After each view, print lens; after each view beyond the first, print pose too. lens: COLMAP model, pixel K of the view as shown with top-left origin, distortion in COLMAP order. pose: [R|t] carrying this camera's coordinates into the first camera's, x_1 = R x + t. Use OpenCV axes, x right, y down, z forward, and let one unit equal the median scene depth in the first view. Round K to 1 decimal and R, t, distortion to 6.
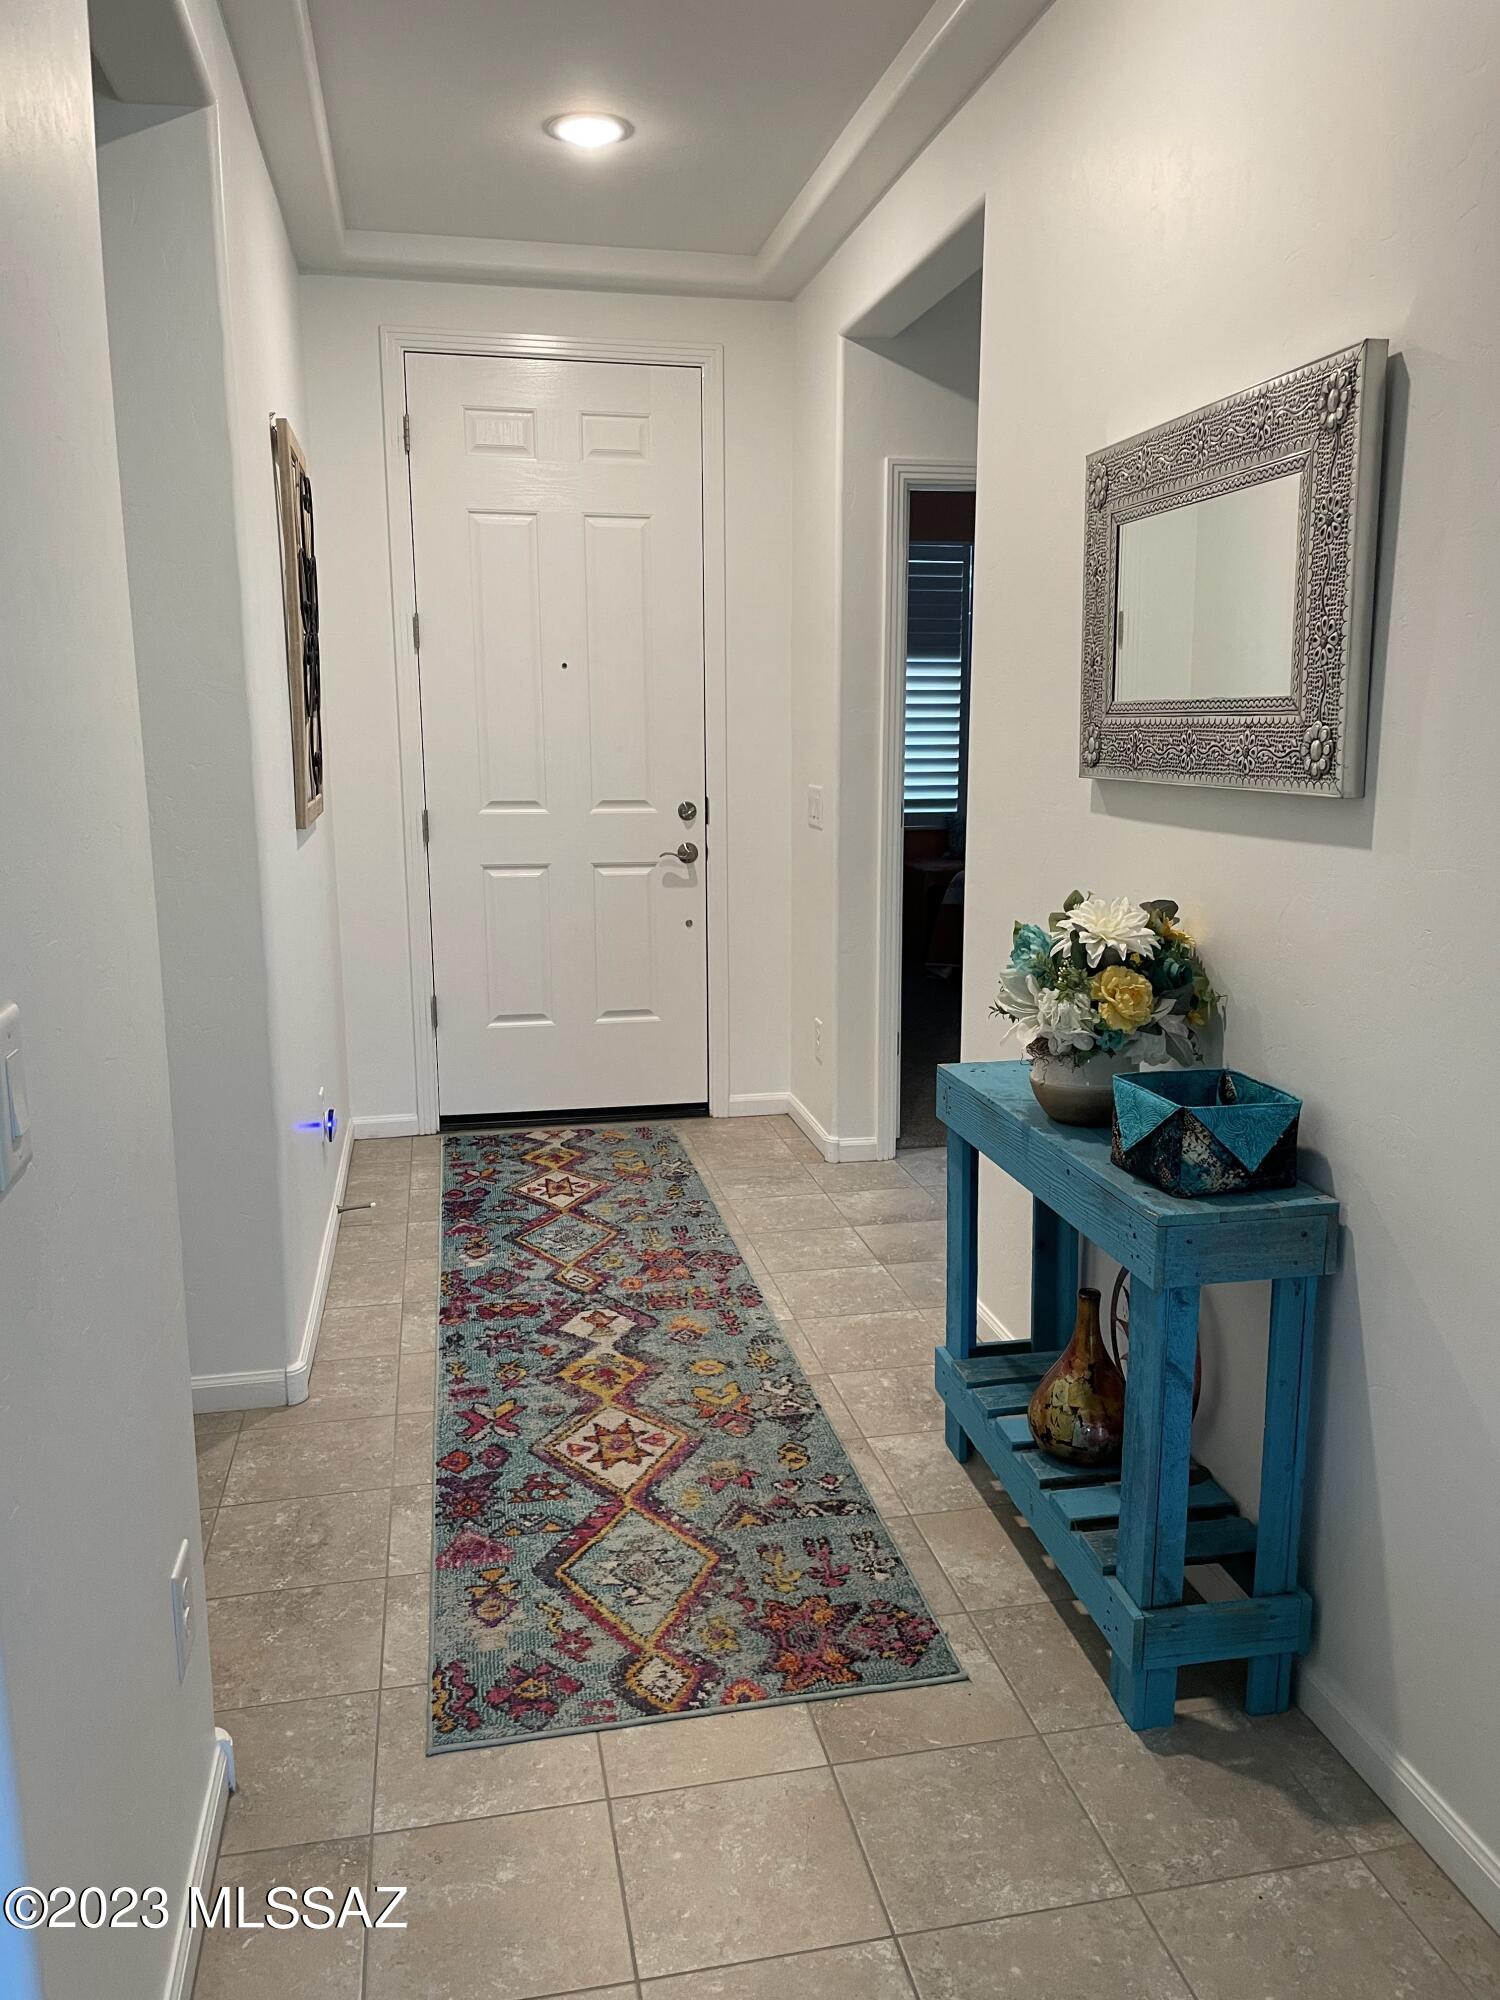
lens RADIAL K [[1525.6, 0, 759.5], [0, 1525.6, 997.0], [0, 0, 1]] dist [0.126996, -0.180557]
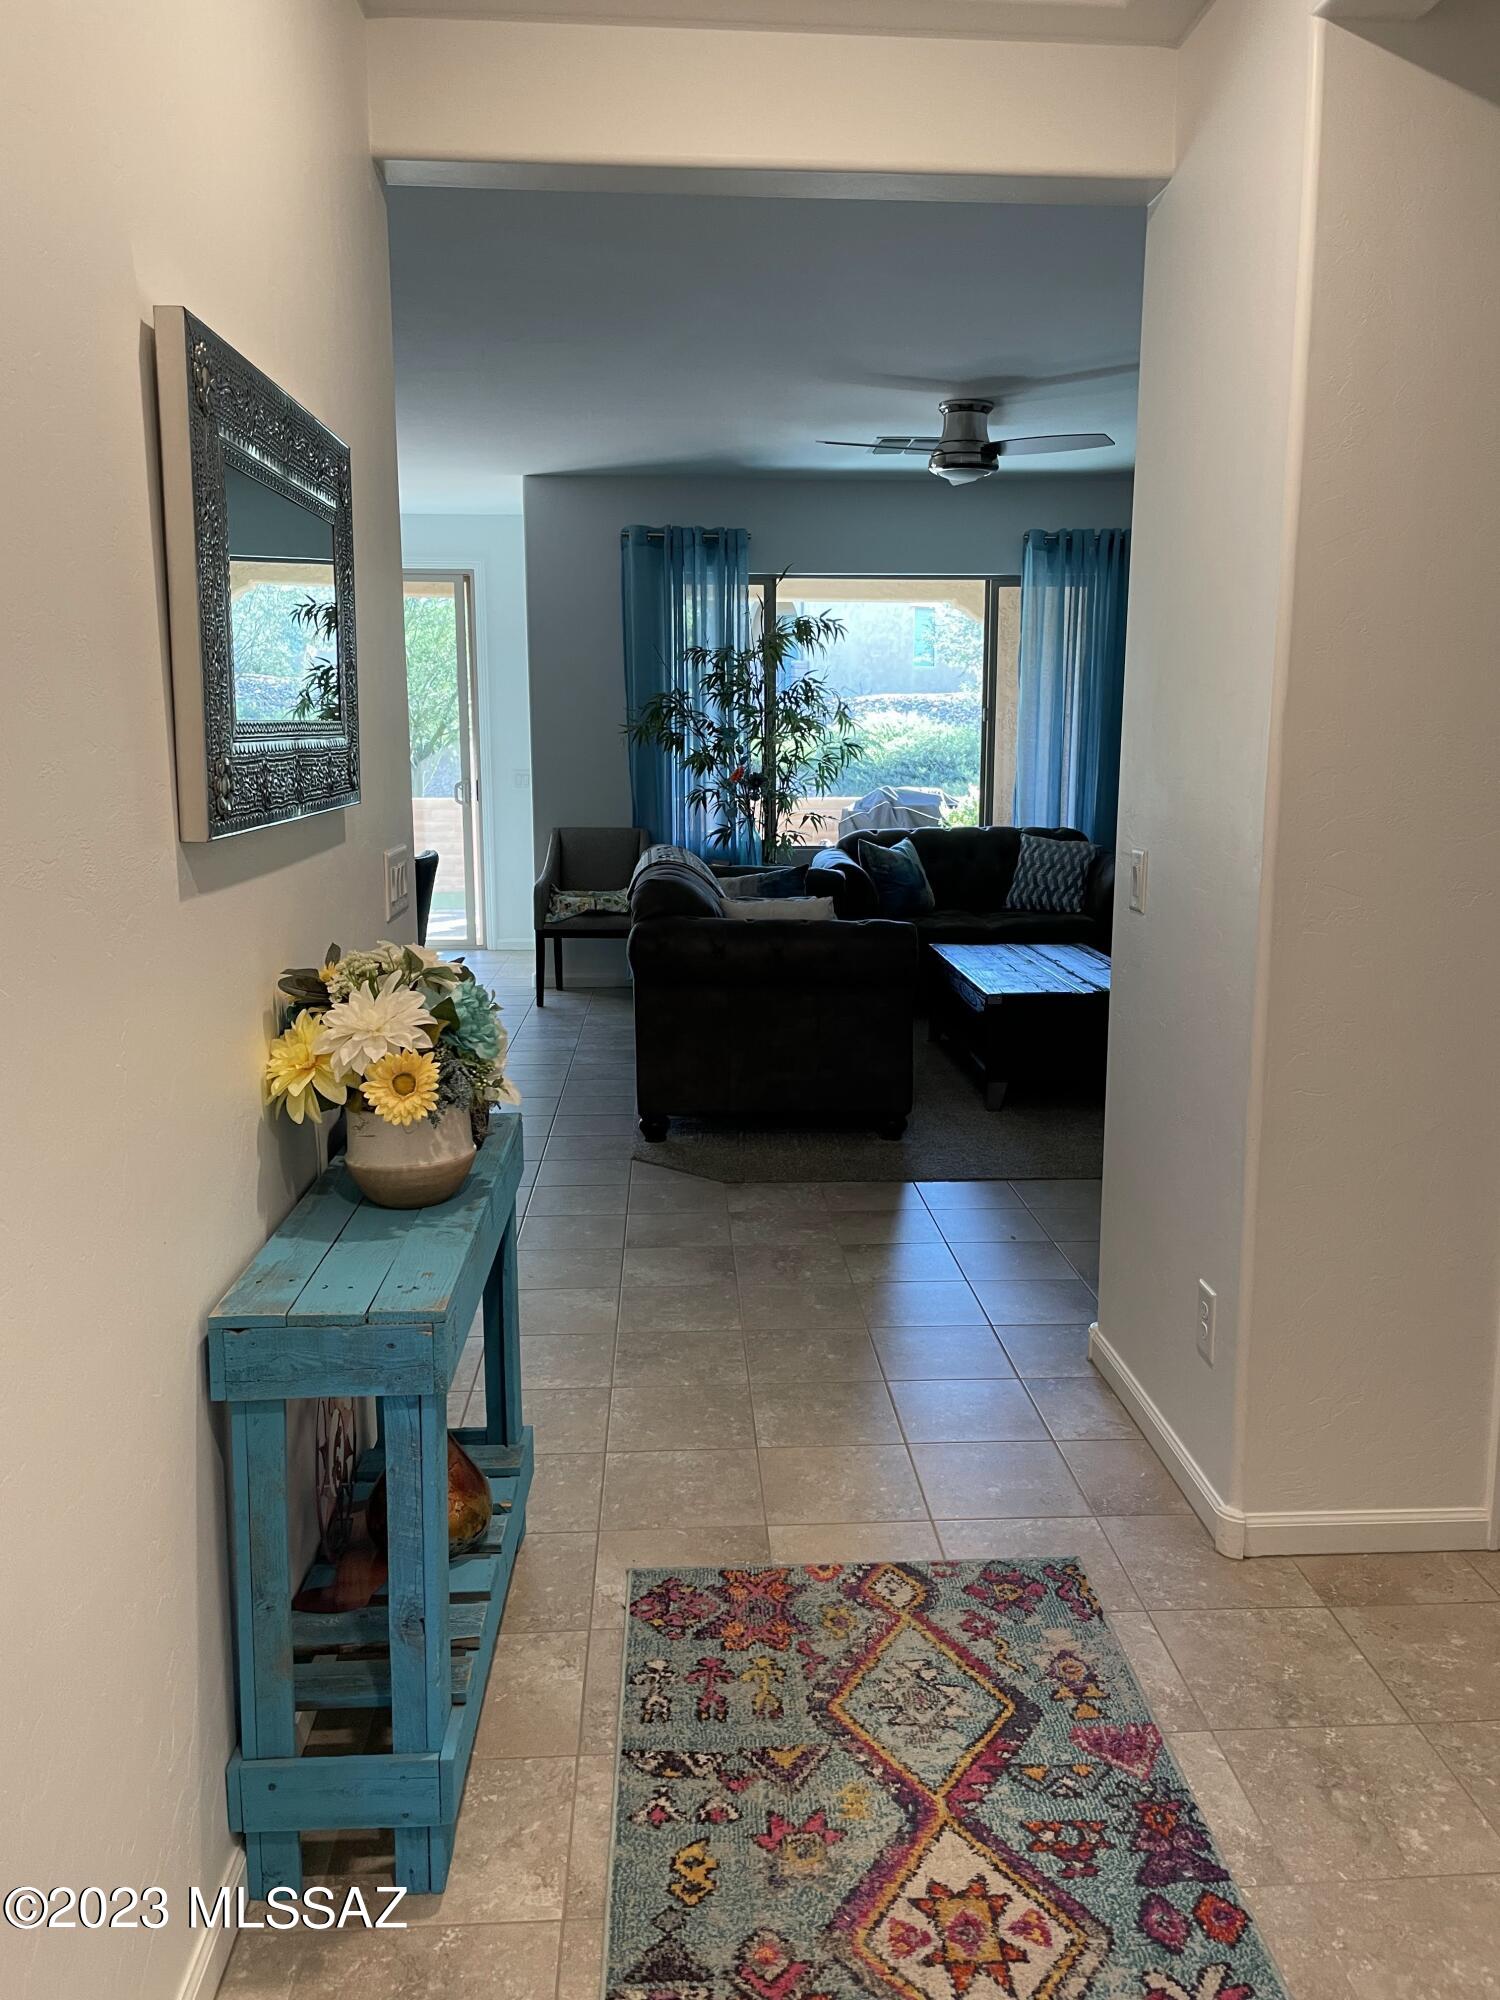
lens RADIAL K [[1525.6, 0, 759.5], [0, 1525.6, 997.0], [0, 0, 1]] dist [0.126996, -0.180557]
pose [[-0.989255, -0.028866, 0.143323, -0.102782], [0.022567, 0.938419, 0.344760, -0.317855], [-0.144449, 0.344290, -0.927685, 1.700790]]
